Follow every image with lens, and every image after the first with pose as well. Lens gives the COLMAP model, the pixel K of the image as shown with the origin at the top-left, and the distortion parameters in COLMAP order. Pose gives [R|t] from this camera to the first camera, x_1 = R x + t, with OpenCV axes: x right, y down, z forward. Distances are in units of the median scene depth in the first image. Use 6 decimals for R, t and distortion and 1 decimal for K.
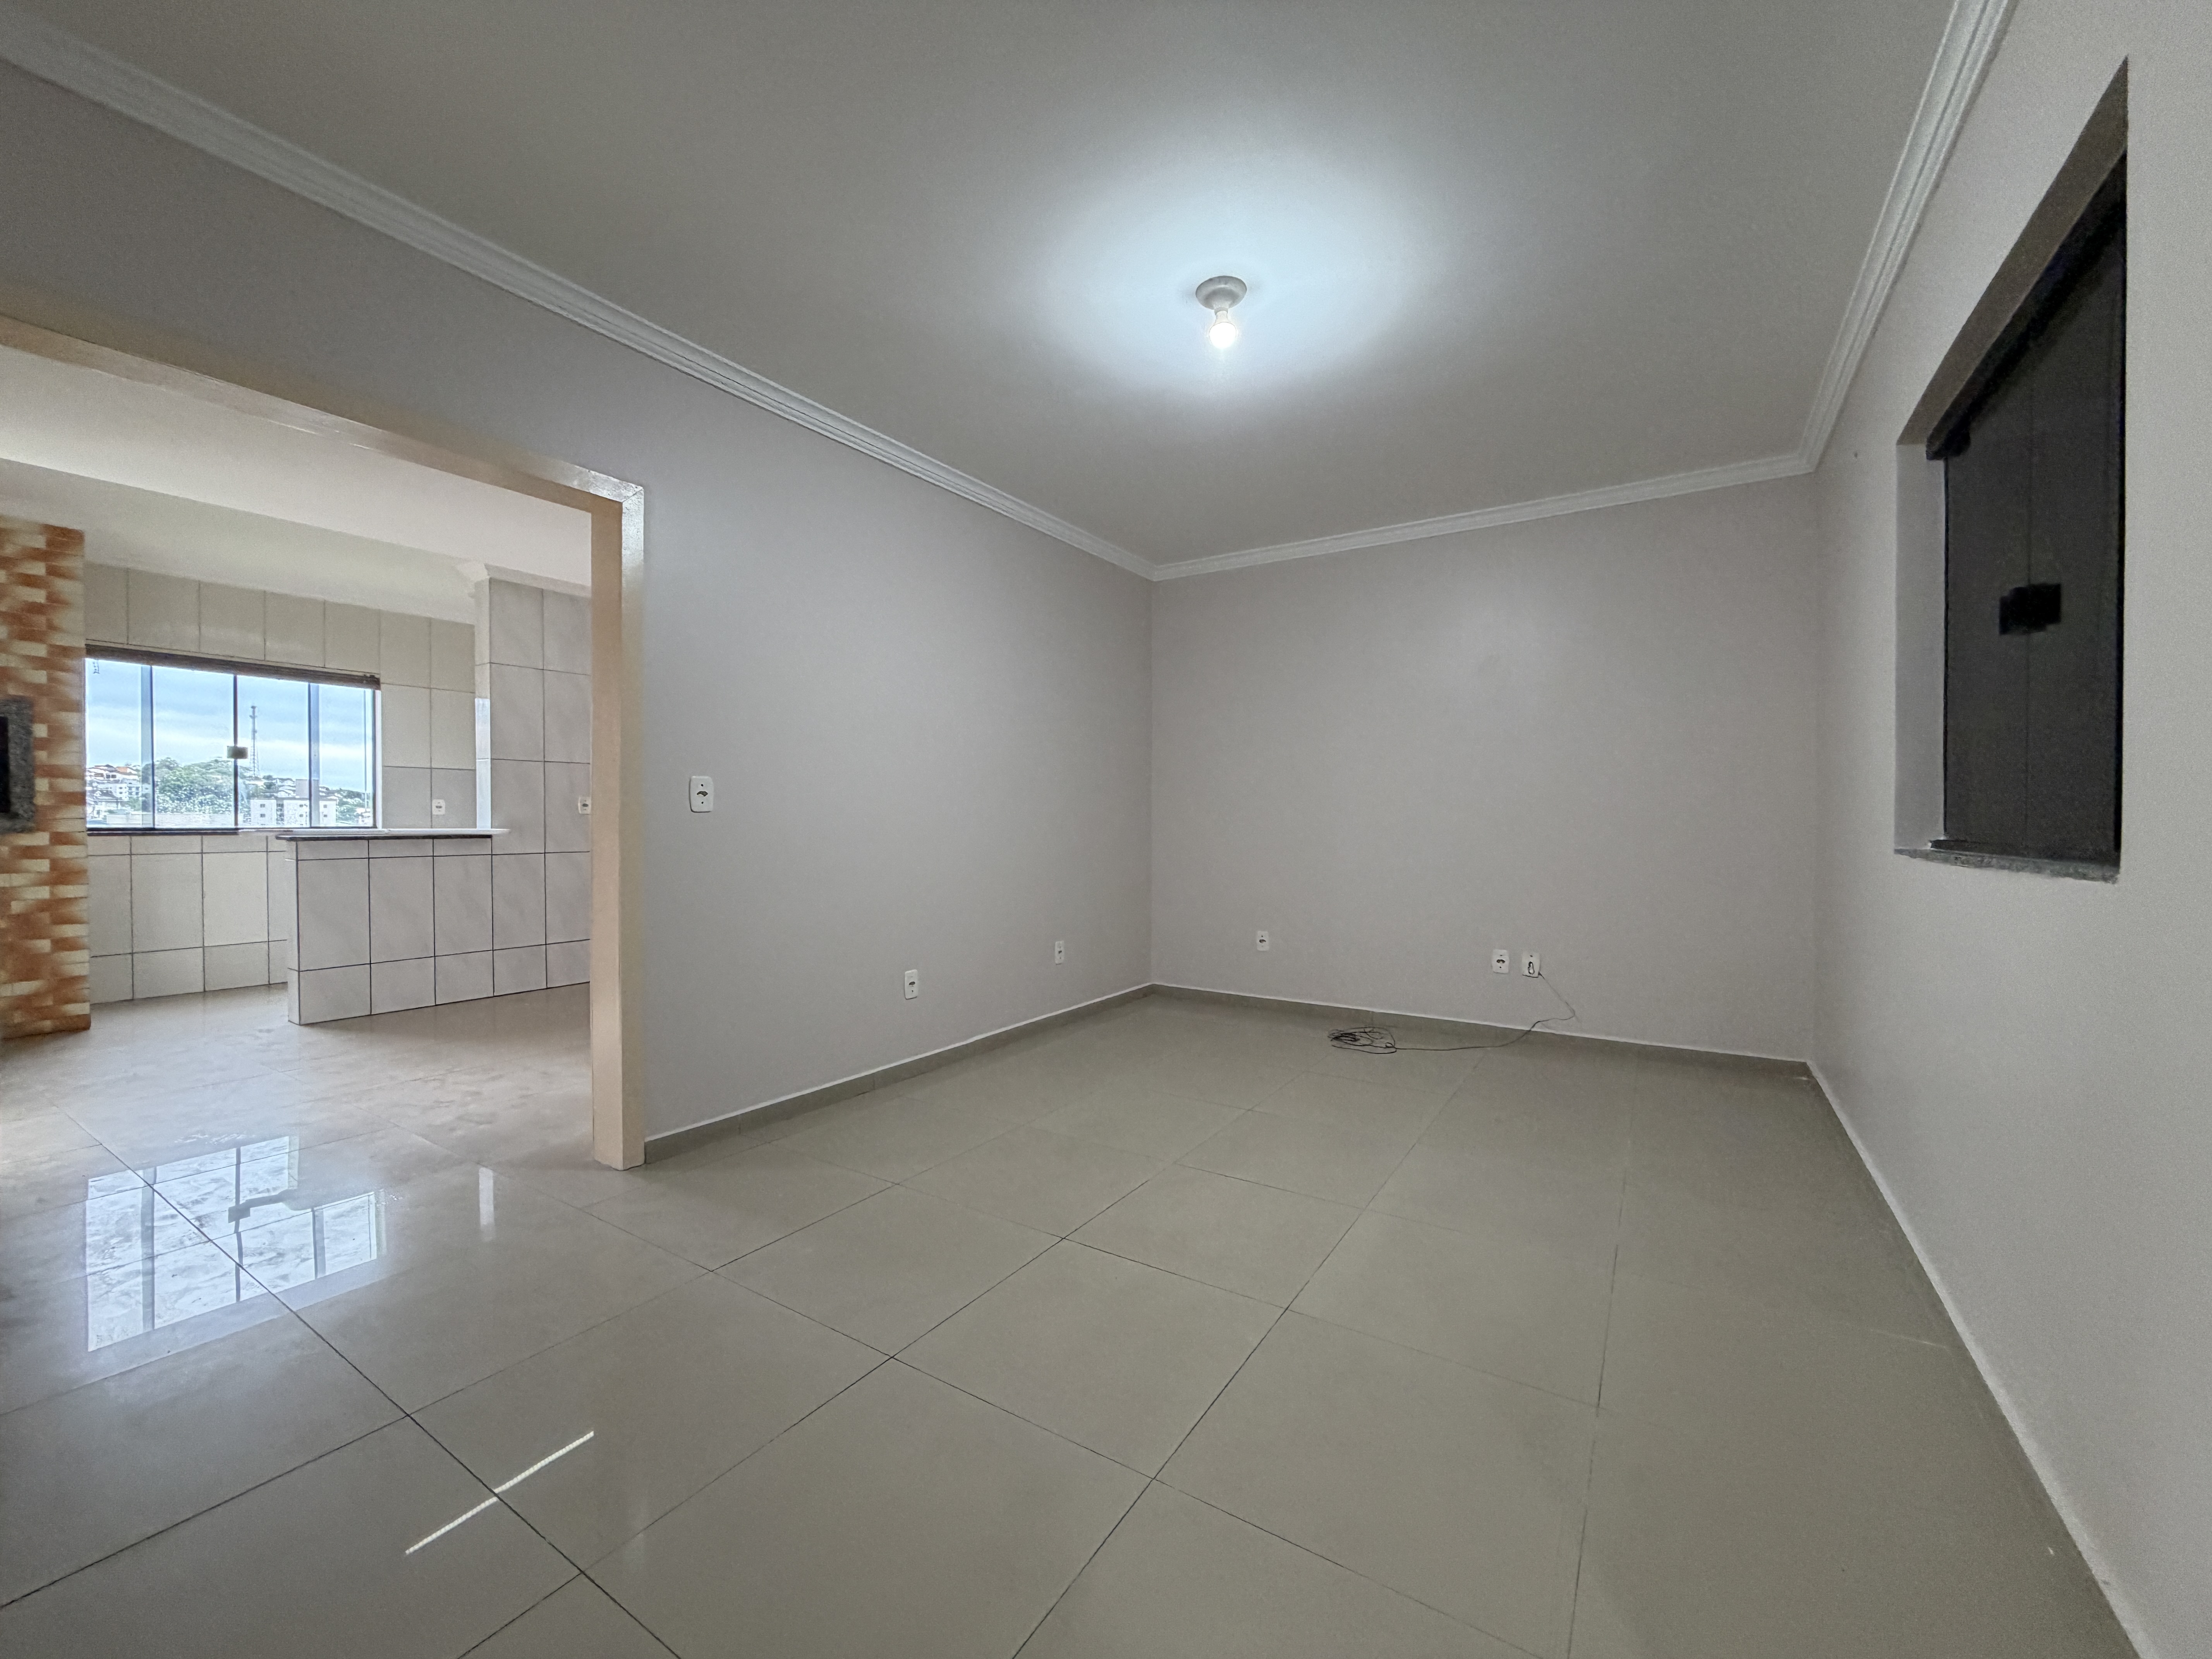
lens RADIAL K [[887.0, 0, 1106.0], [0, 887.0, 829.5], [0, 0, 1]] dist [-0.001797, 0.001003]
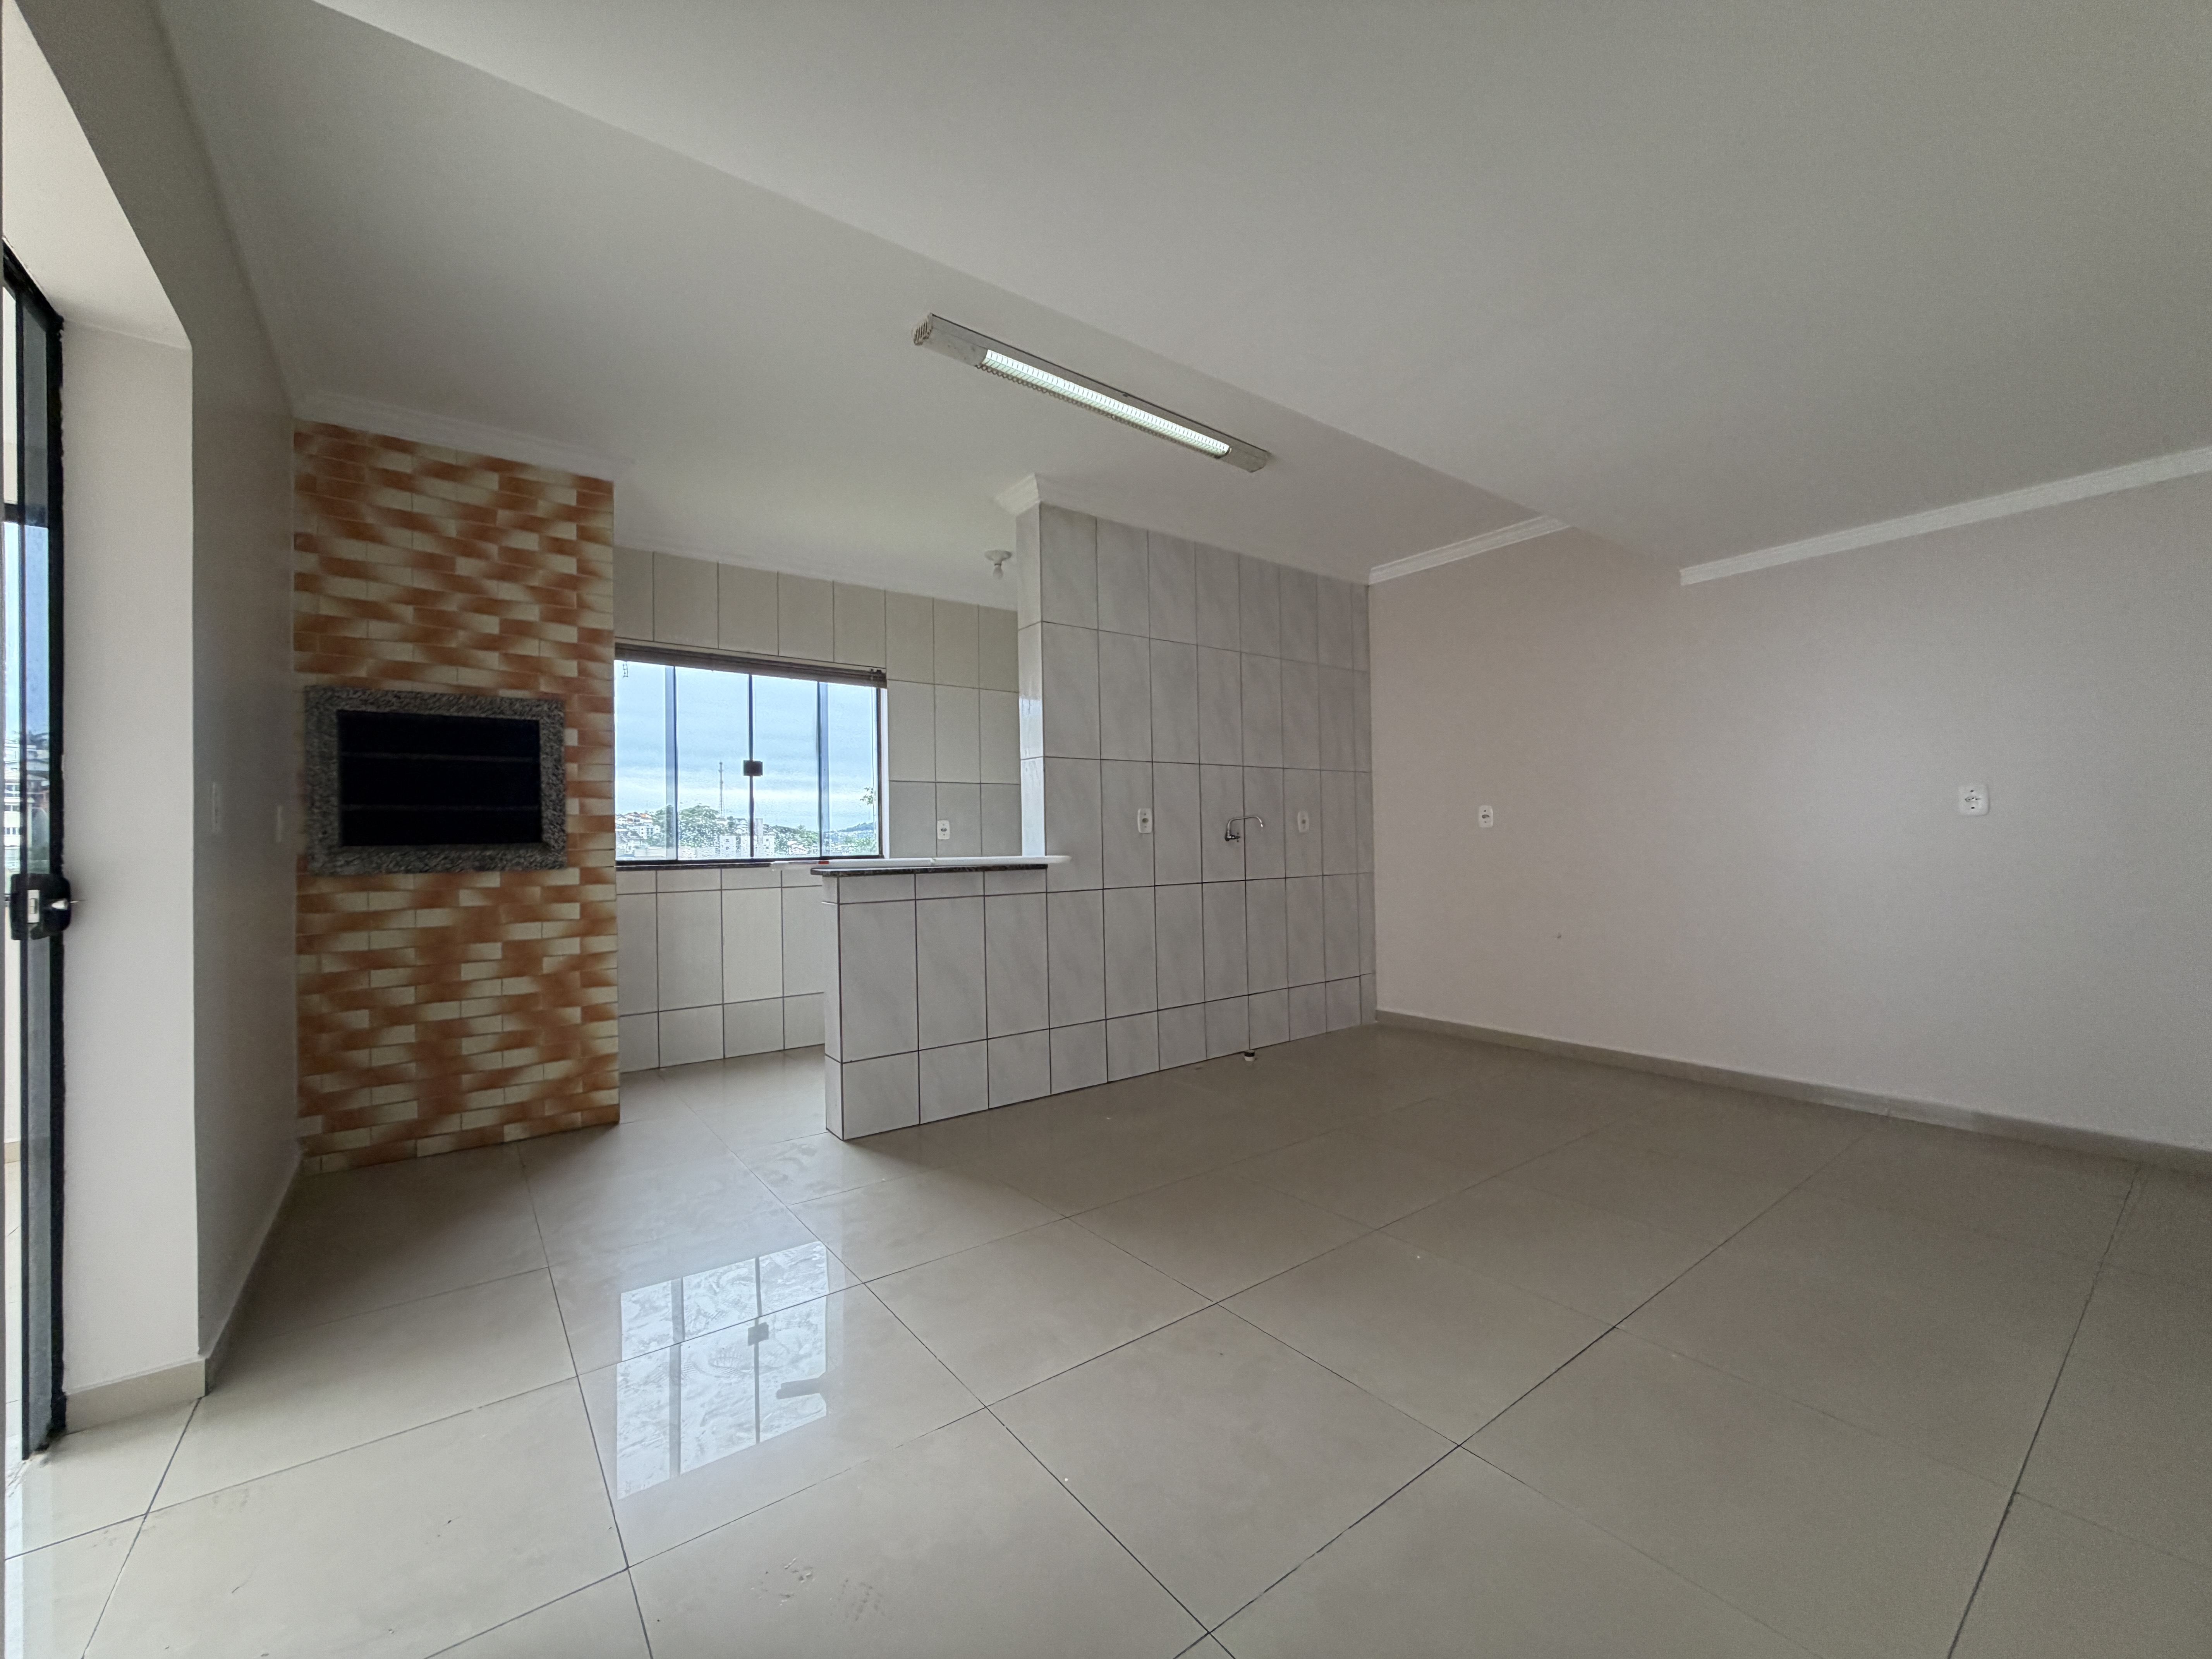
lens RADIAL K [[887.0, 0, 1106.0], [0, 887.0, 829.5], [0, 0, 1]] dist [-0.001797, 0.001003]
pose [[0.936995, -0.023645, -0.348542, -0.468673], [0.015194, 0.999521, -0.026960, -0.002428], [0.349012, 0.019966, 0.936905, 0.414944]]
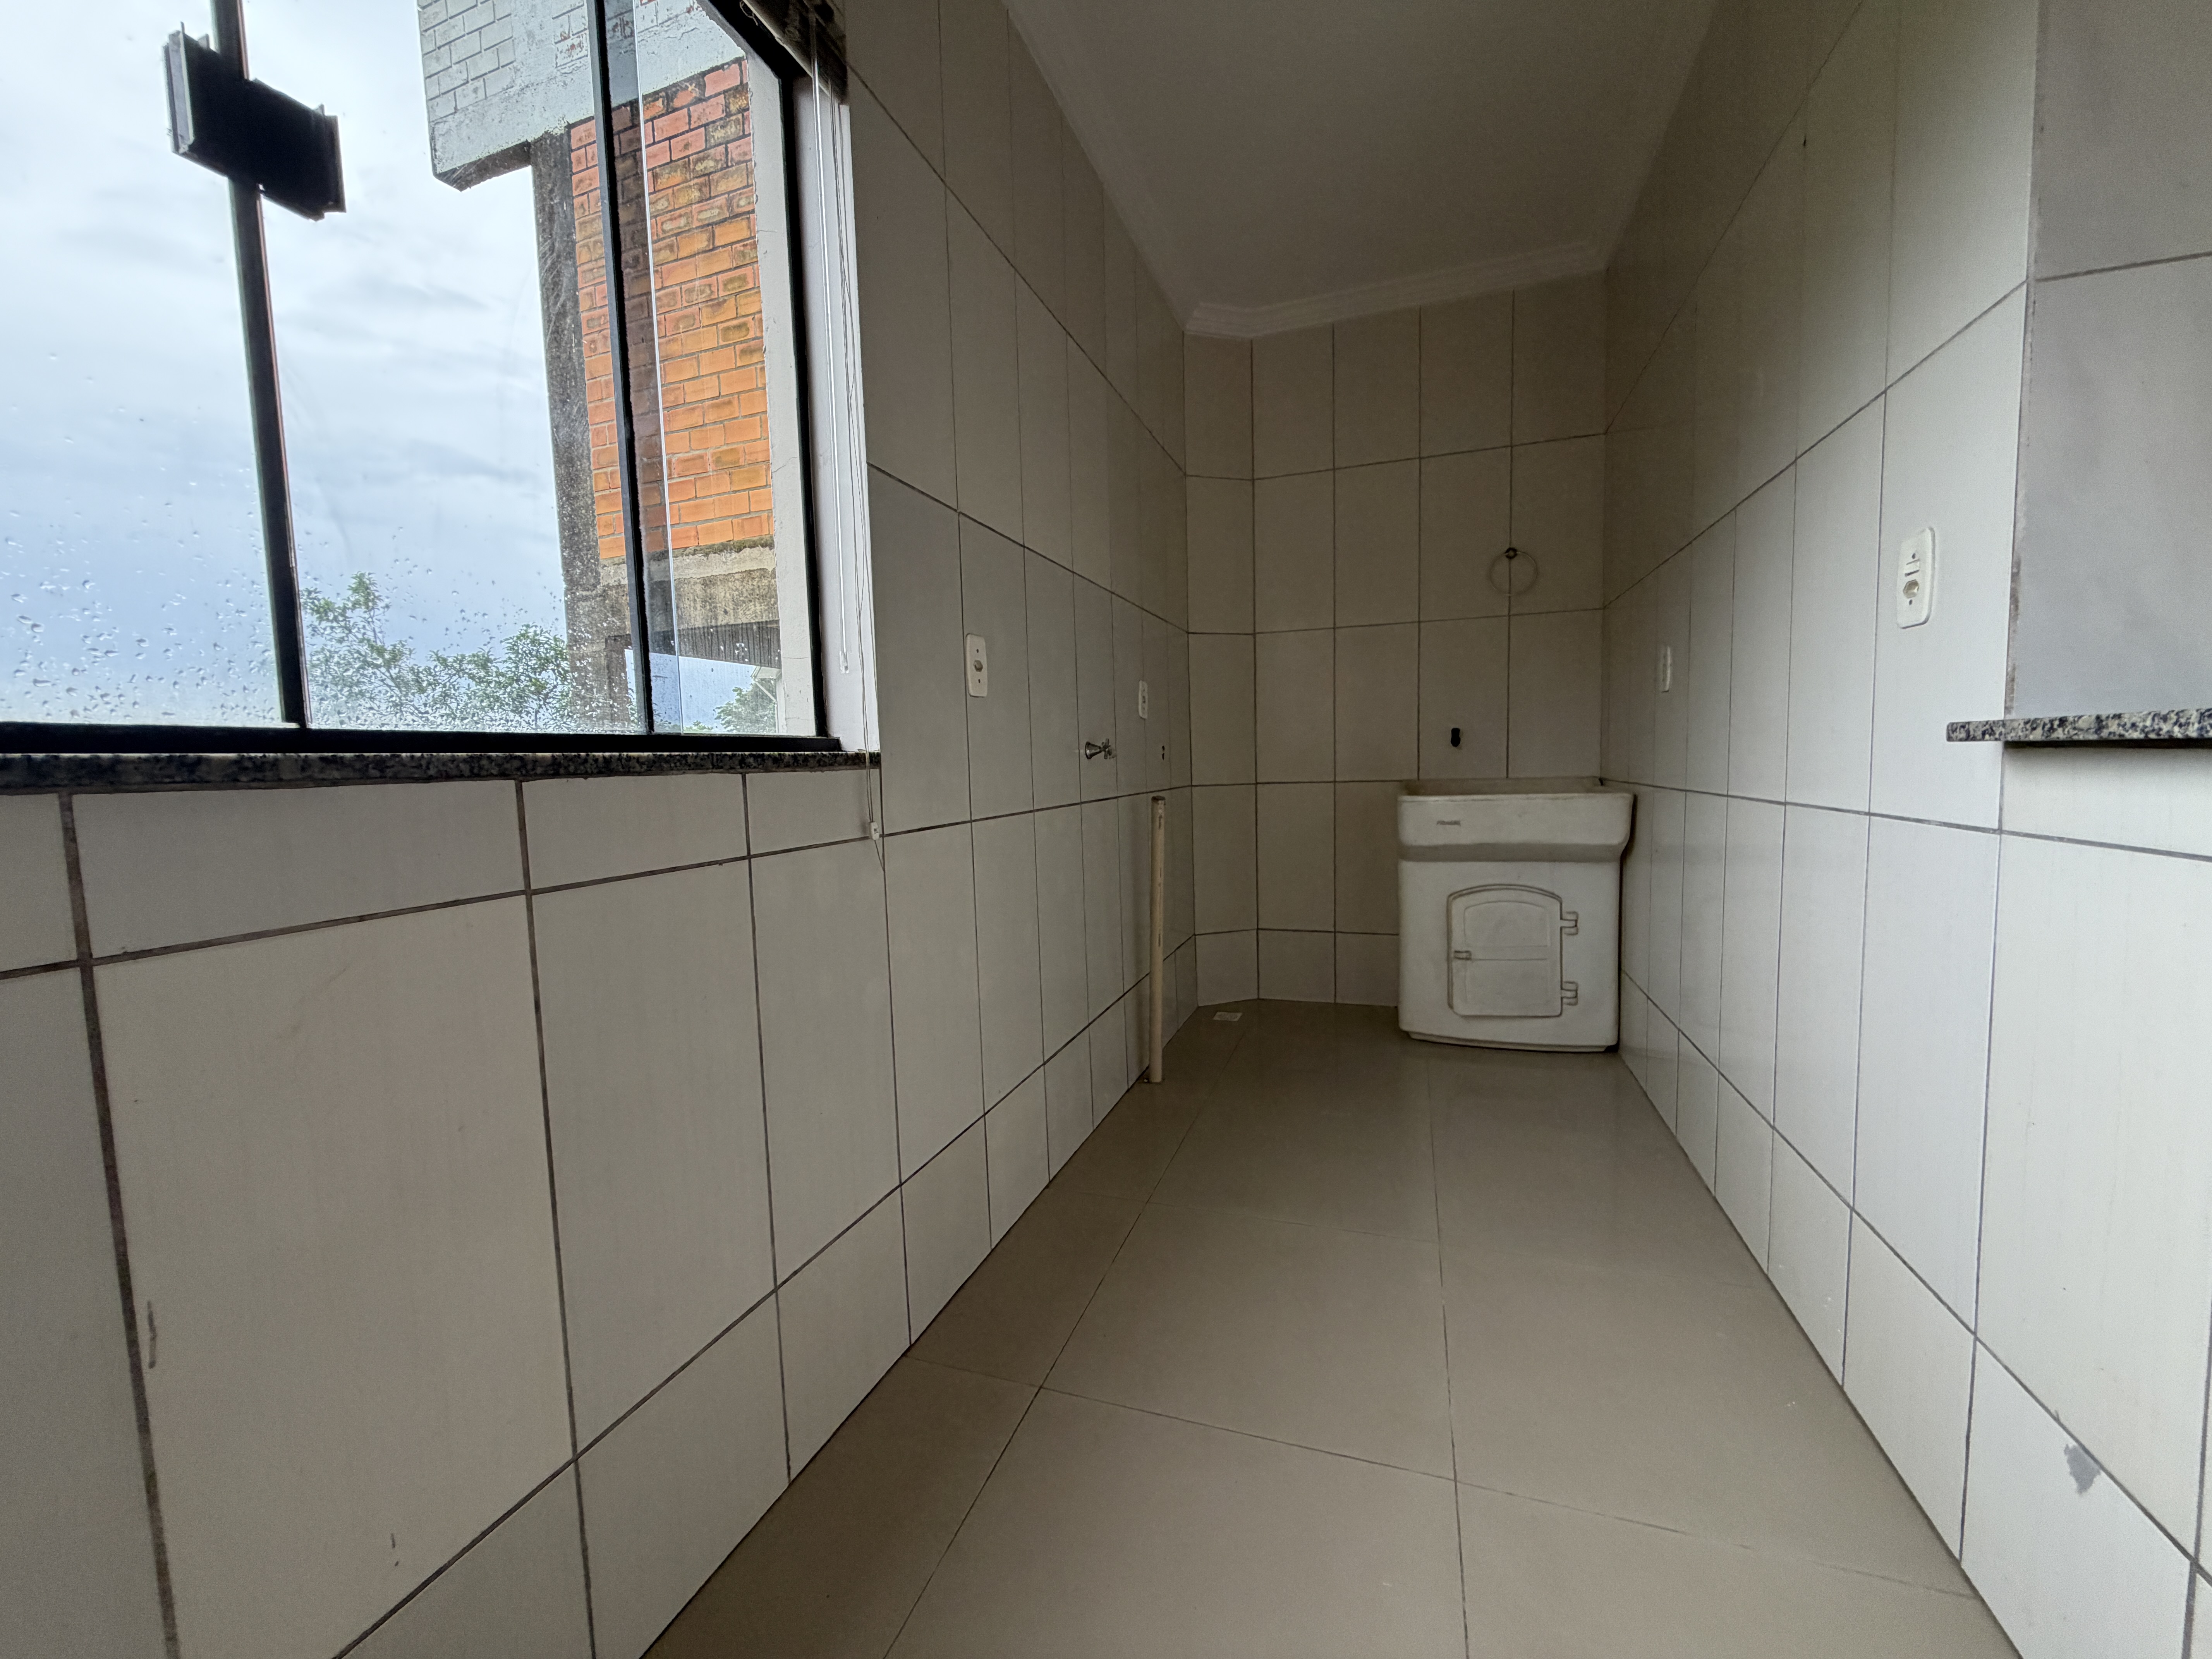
lens RADIAL K [[887.0, 0, 1106.0], [0, 887.0, 829.5], [0, 0, 1]] dist [-0.001797, 0.001003]
pose [[0.972648, -0.045081, 0.227865, -1.098342], [0.032870, 0.997827, 0.057100, 0.013108], [-0.229944, -0.048049, 0.972017, 1.033757]]
